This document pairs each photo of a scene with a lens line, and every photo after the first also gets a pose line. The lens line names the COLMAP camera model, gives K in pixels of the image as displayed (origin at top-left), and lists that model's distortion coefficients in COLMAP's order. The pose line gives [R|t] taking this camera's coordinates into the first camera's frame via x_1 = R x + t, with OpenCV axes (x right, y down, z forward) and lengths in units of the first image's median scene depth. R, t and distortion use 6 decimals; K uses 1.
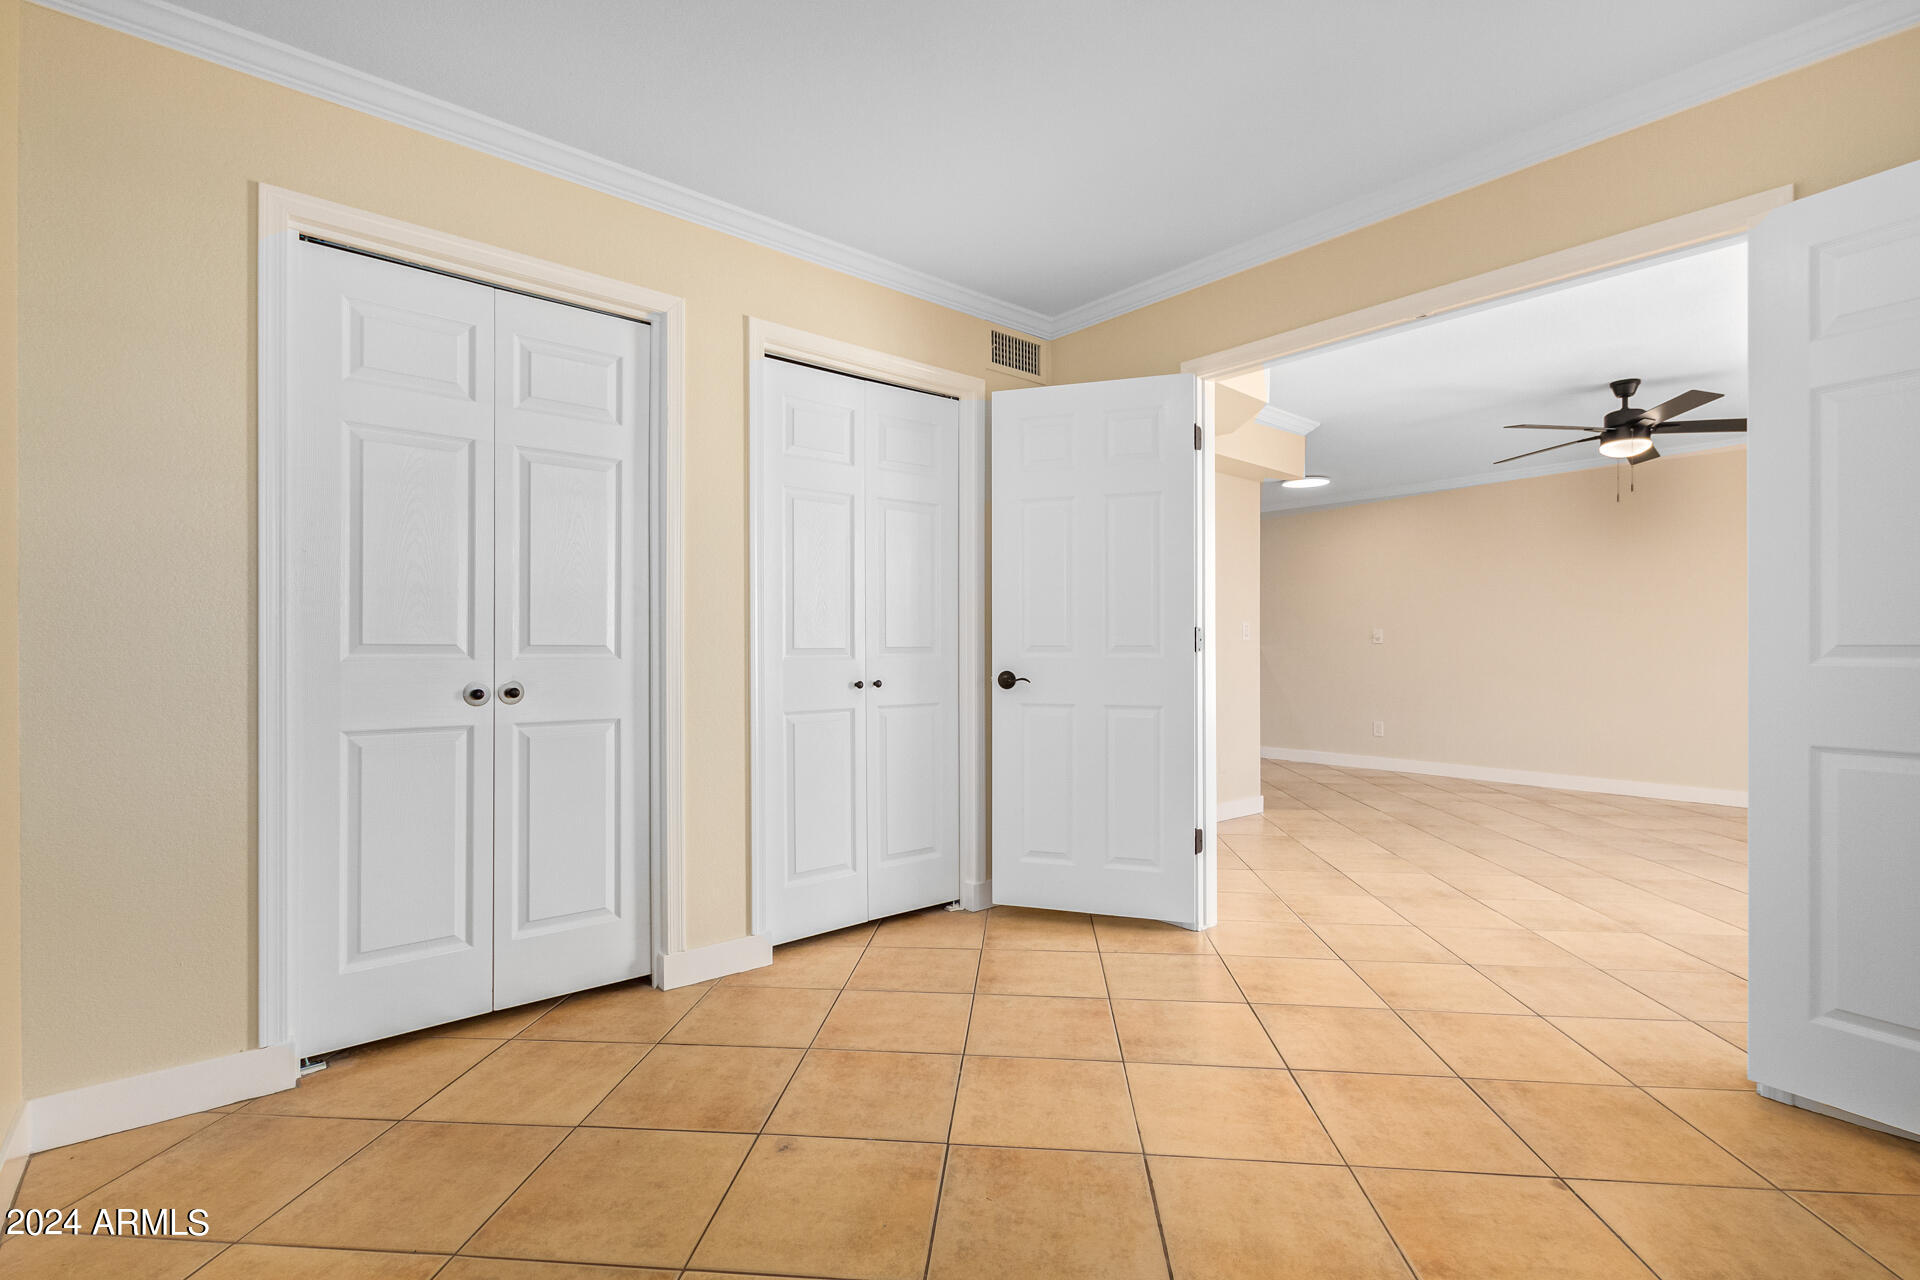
lens RADIAL K [[879.3, 0, 961.6], [0, 879.3, 647.7], [0, 0, 1]] dist [0.007788, -0.001310]
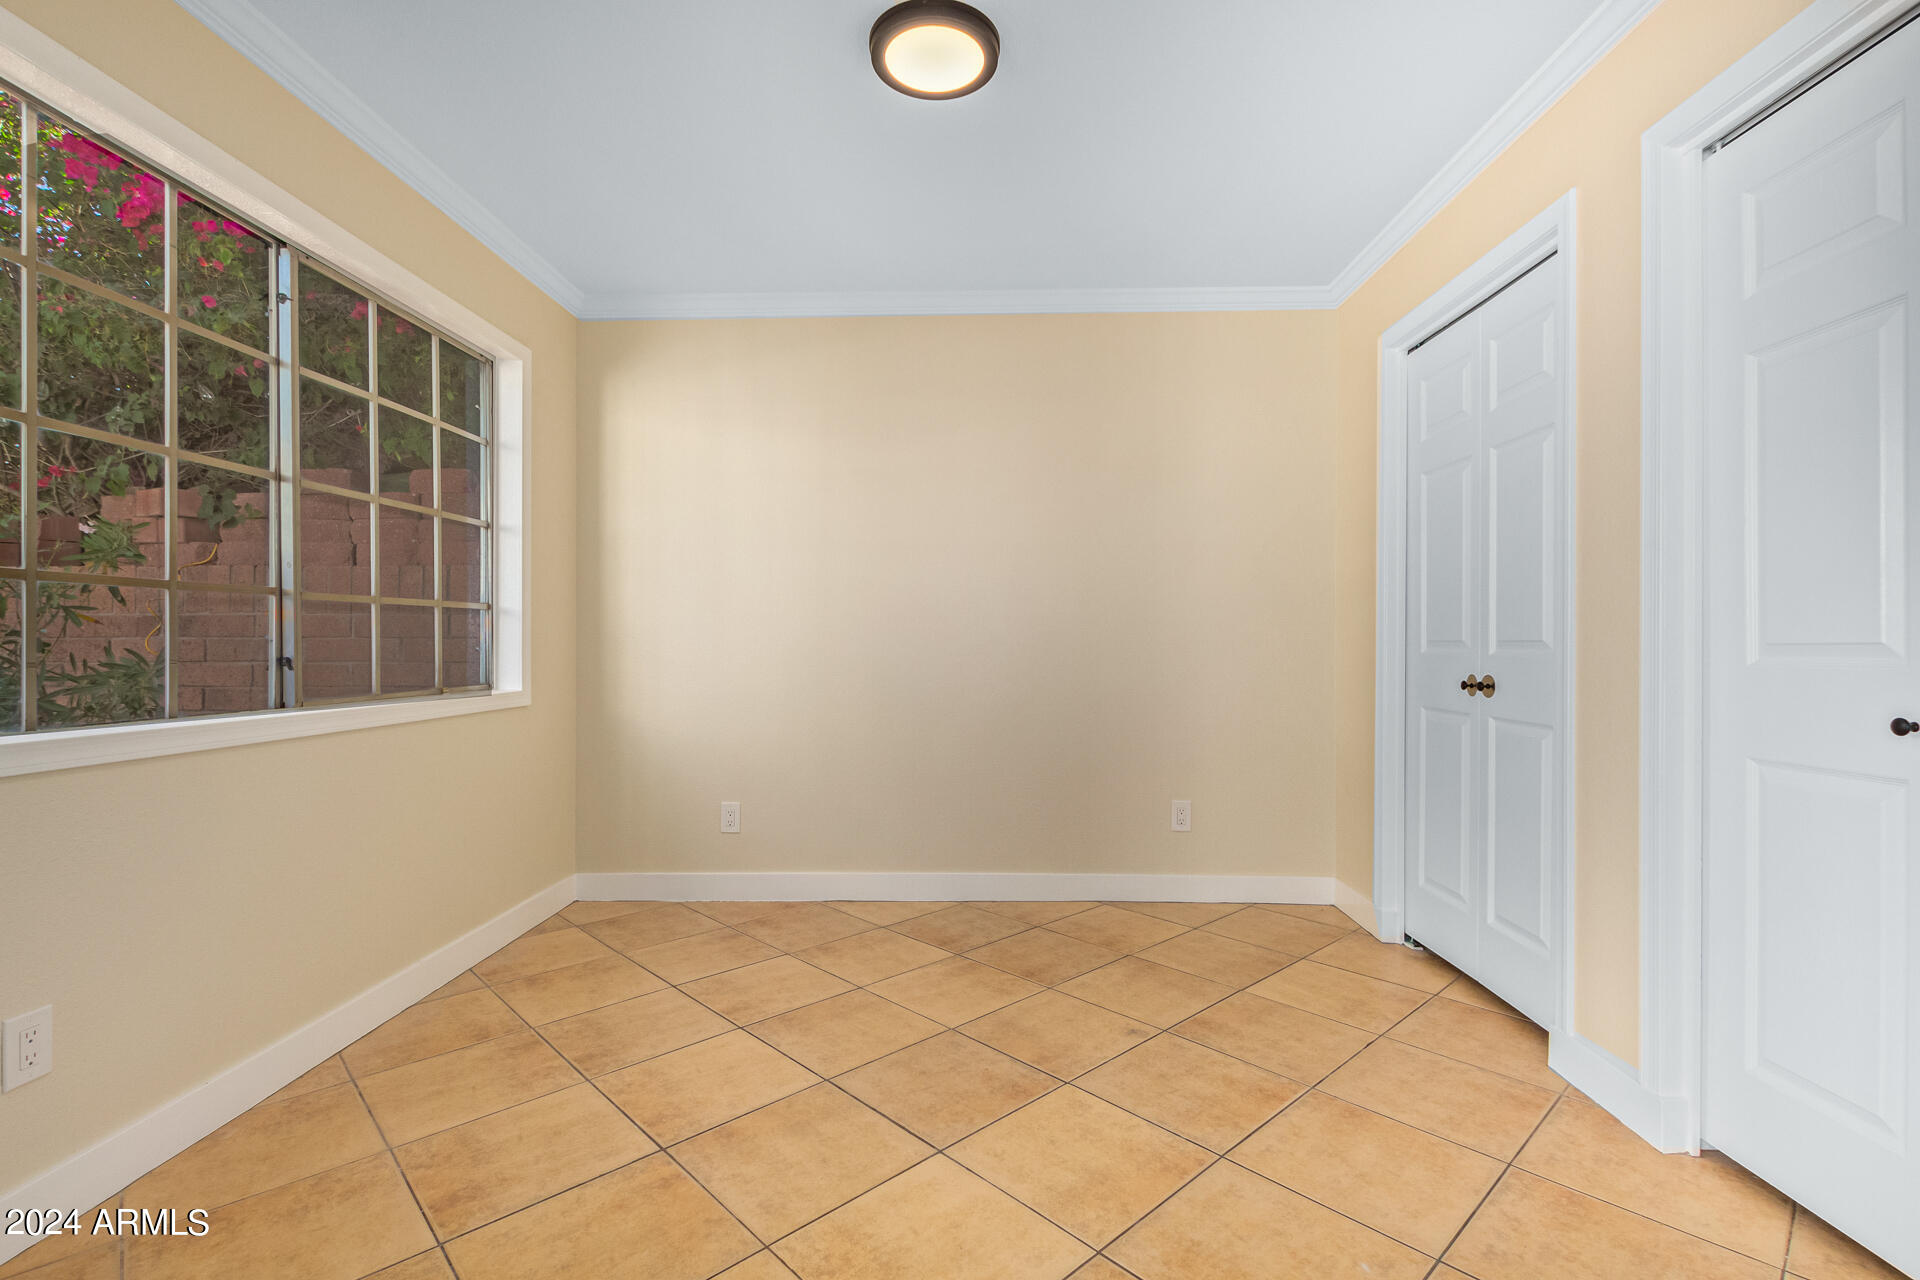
lens RADIAL K [[879.3, 0, 961.6], [0, 879.3, 647.7], [0, 0, 1]] dist [0.007788, -0.001310]
pose [[-0.667380, 0.005398, -0.744698, 0.792650], [-0.001376, 0.999963, 0.008482, -0.004260], [0.744716, 0.006685, -0.667348, 1.429932]]
